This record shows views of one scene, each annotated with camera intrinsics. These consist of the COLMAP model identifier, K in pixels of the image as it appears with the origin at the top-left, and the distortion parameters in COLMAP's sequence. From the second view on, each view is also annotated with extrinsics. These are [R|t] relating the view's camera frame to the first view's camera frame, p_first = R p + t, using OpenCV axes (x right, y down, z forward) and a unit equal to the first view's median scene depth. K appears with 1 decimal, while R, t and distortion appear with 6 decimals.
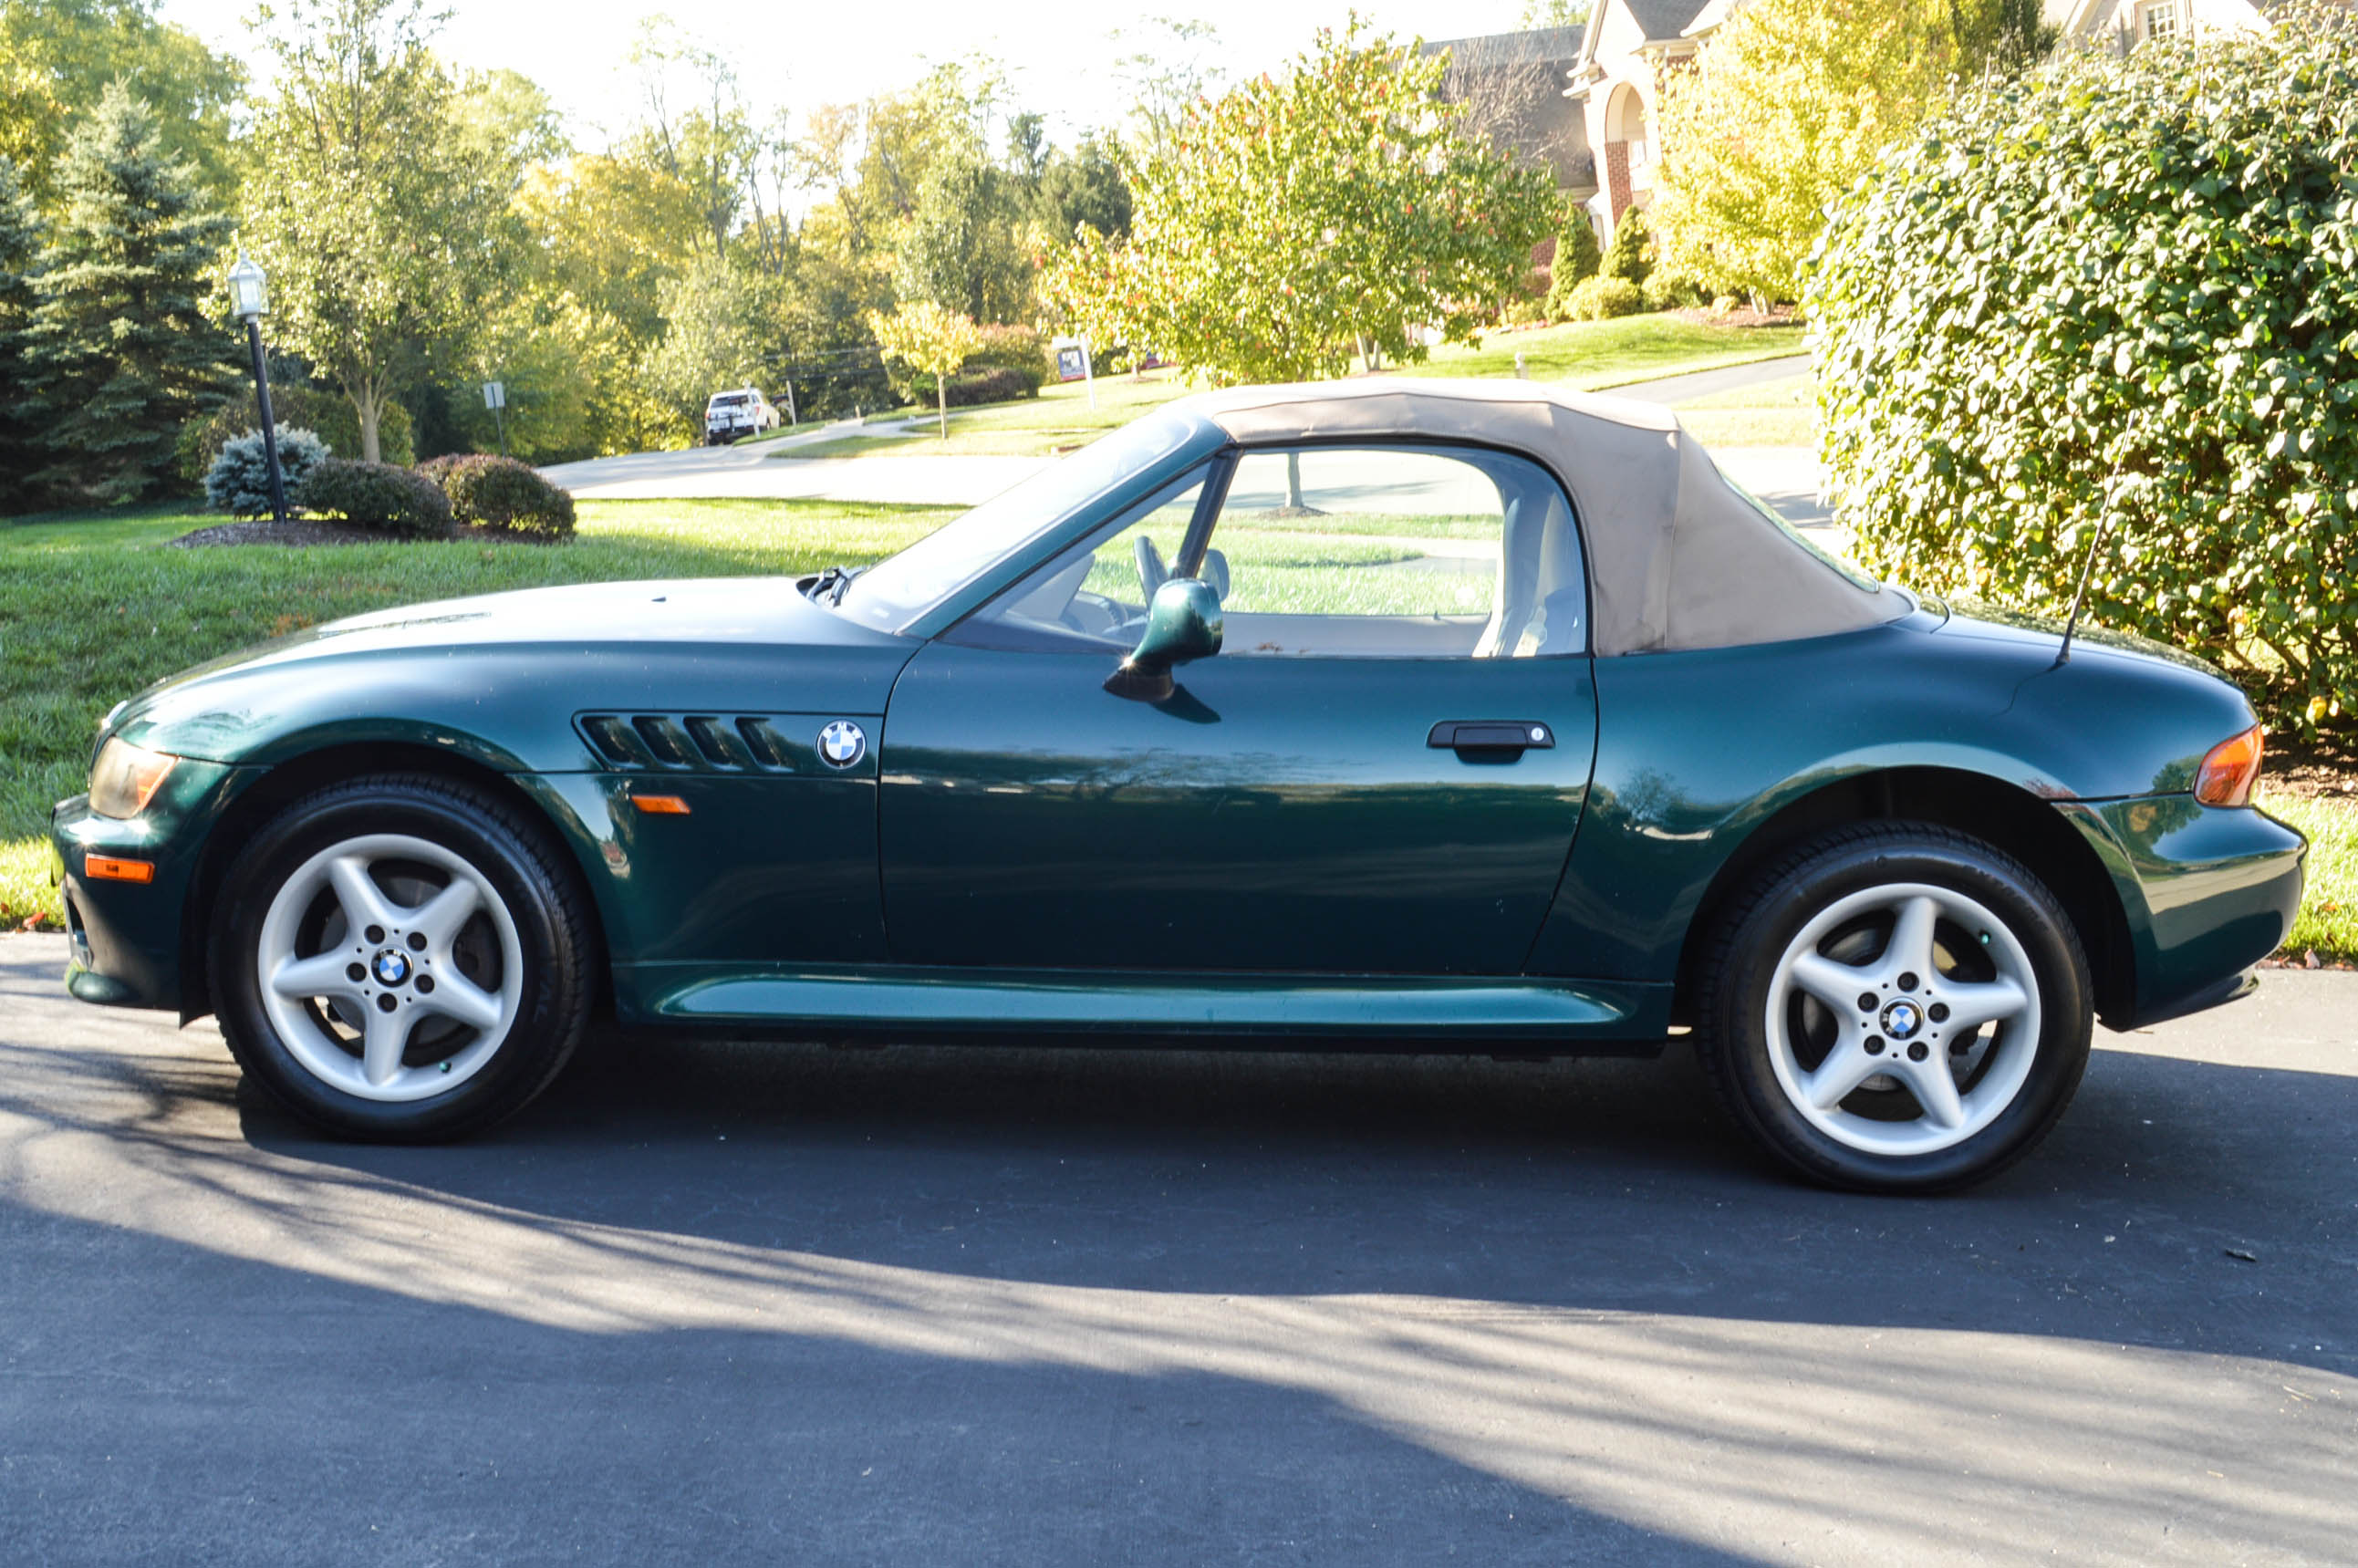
lens RADIAL K [[2629.9, 0, 1176.7], [0, 2629.9, 826.3], [0, 0, 1]] dist [-0.022256, -0.082387]
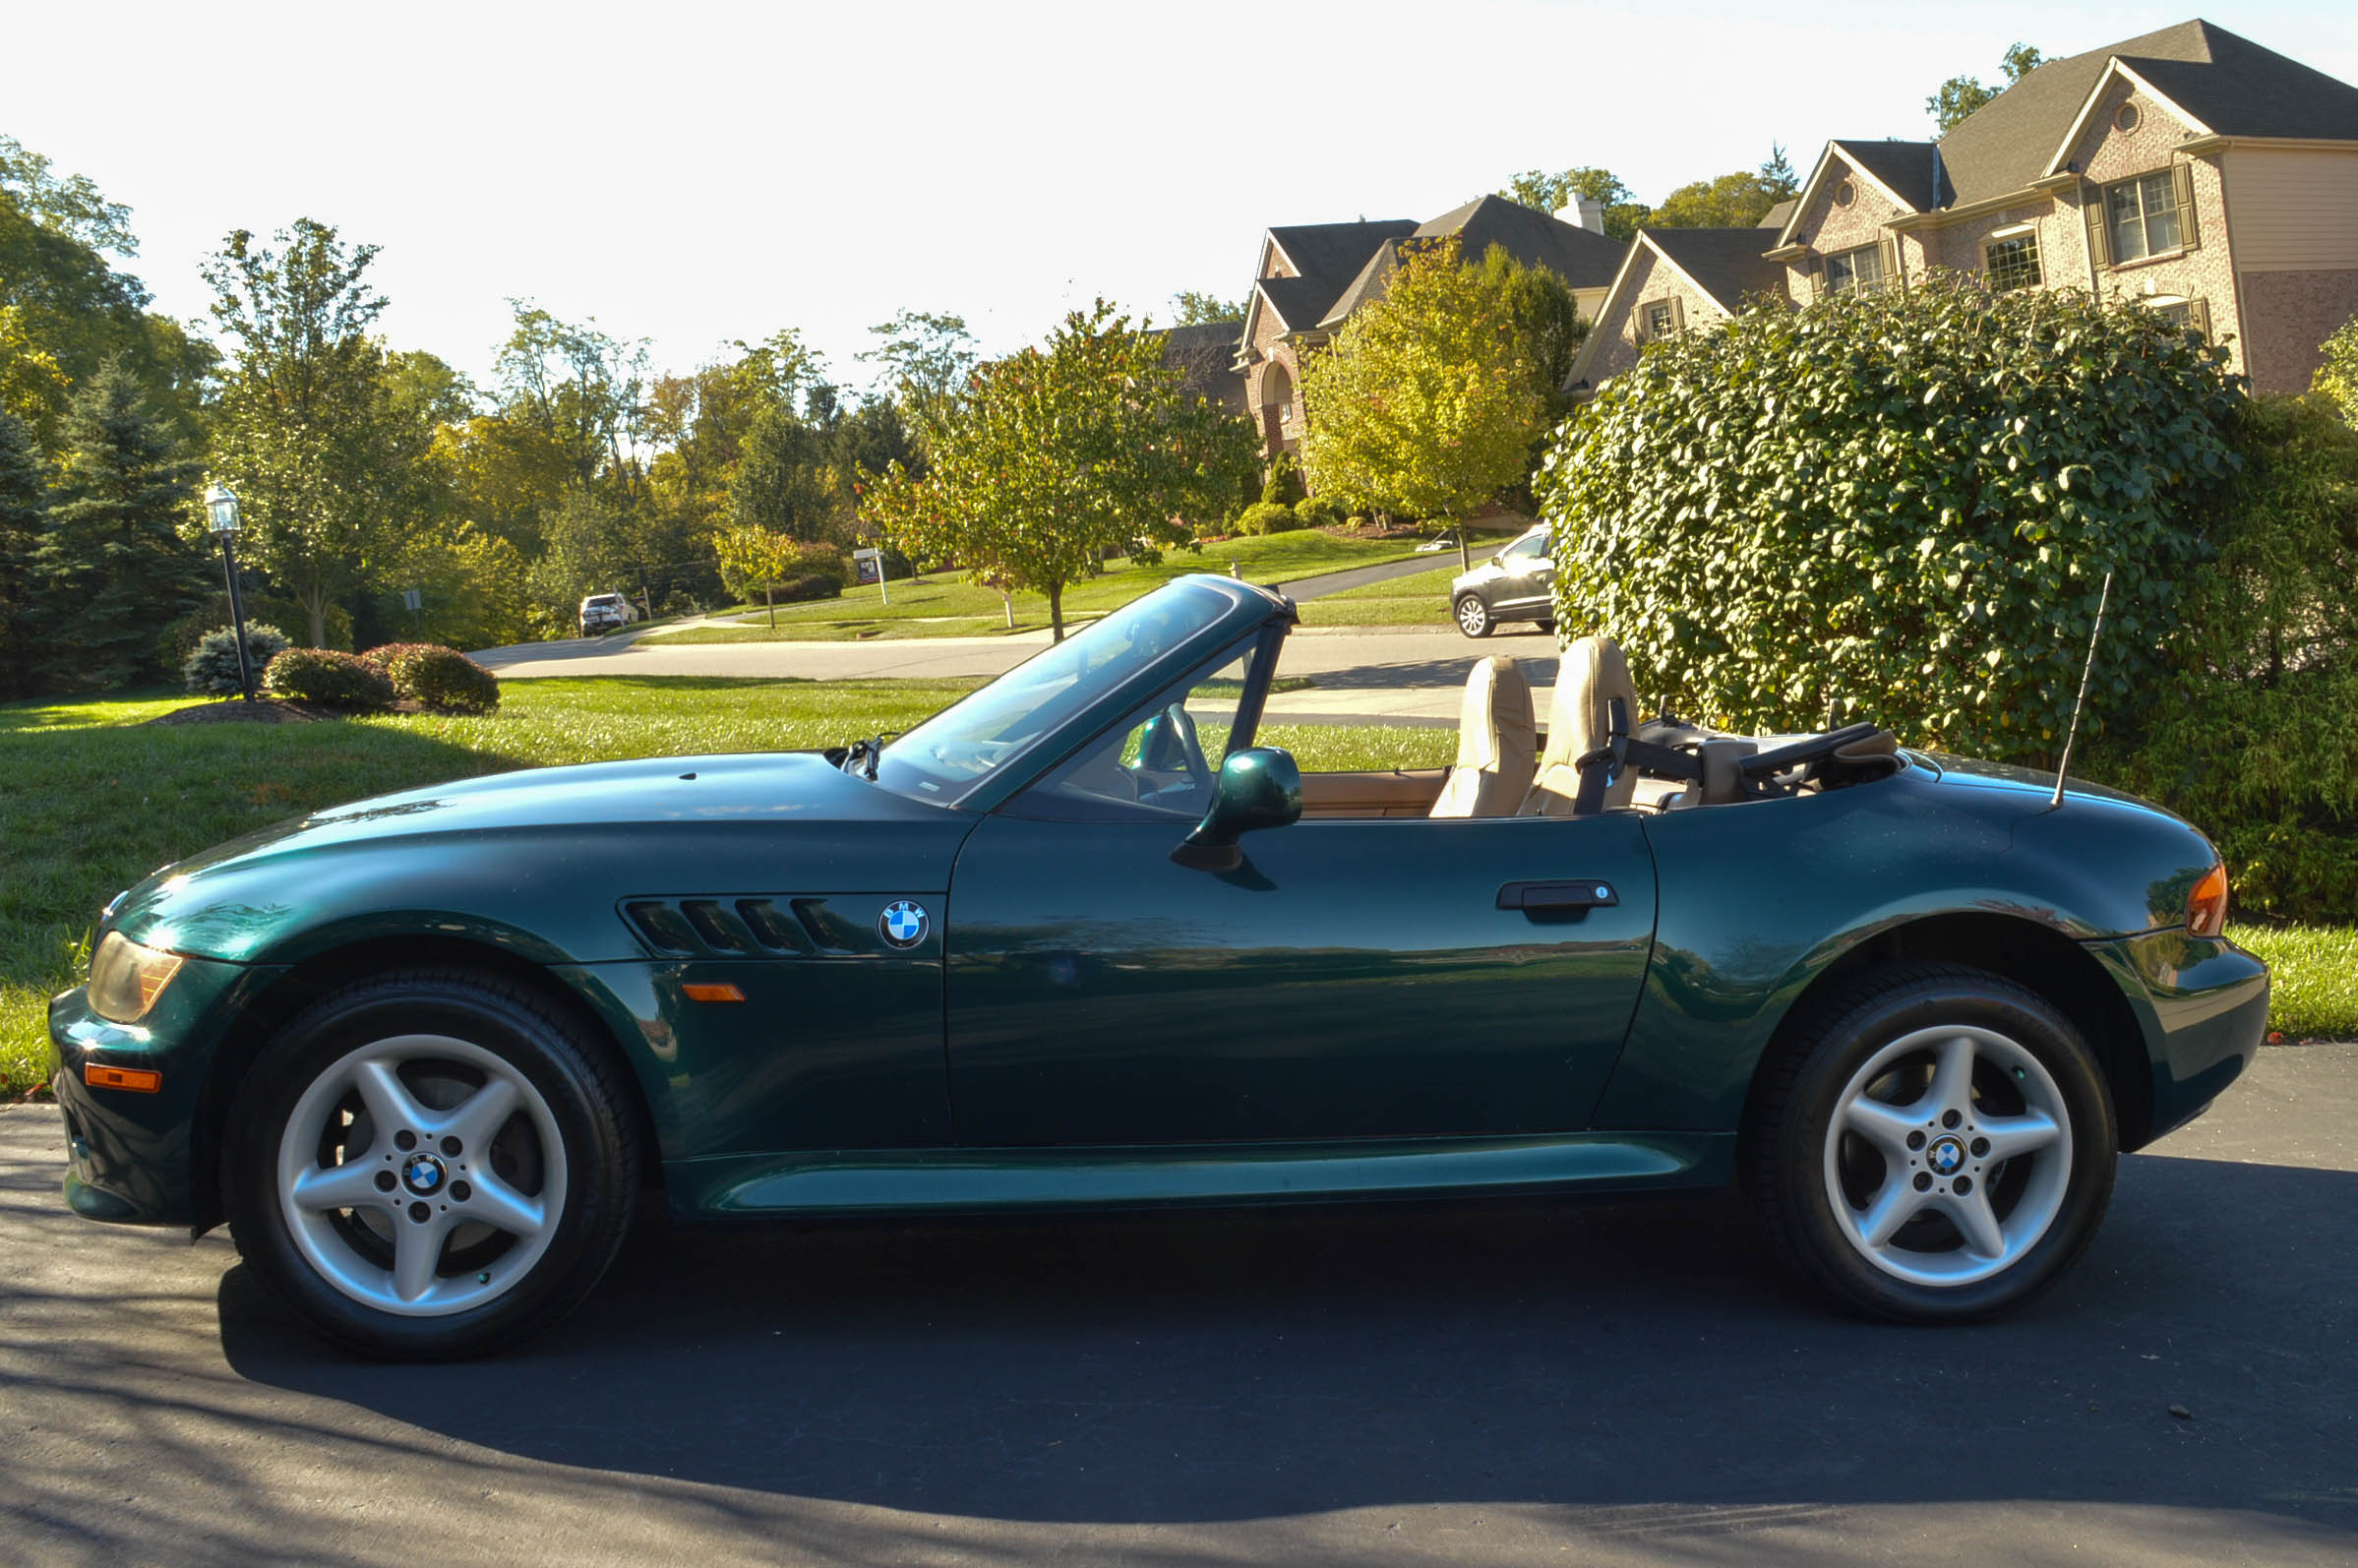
lens RADIAL K [[1913.3, 0, 1179.0], [0, 1913.3, 784.0], [0, 0, 1]] dist [-0.064276, -0.002232]
pose [[0.990554, -0.023184, 0.135146, -0.064680], [0.031809, 0.997568, -0.062019, -0.019214], [-0.133380, 0.065732, 0.988883, 0.154174]]
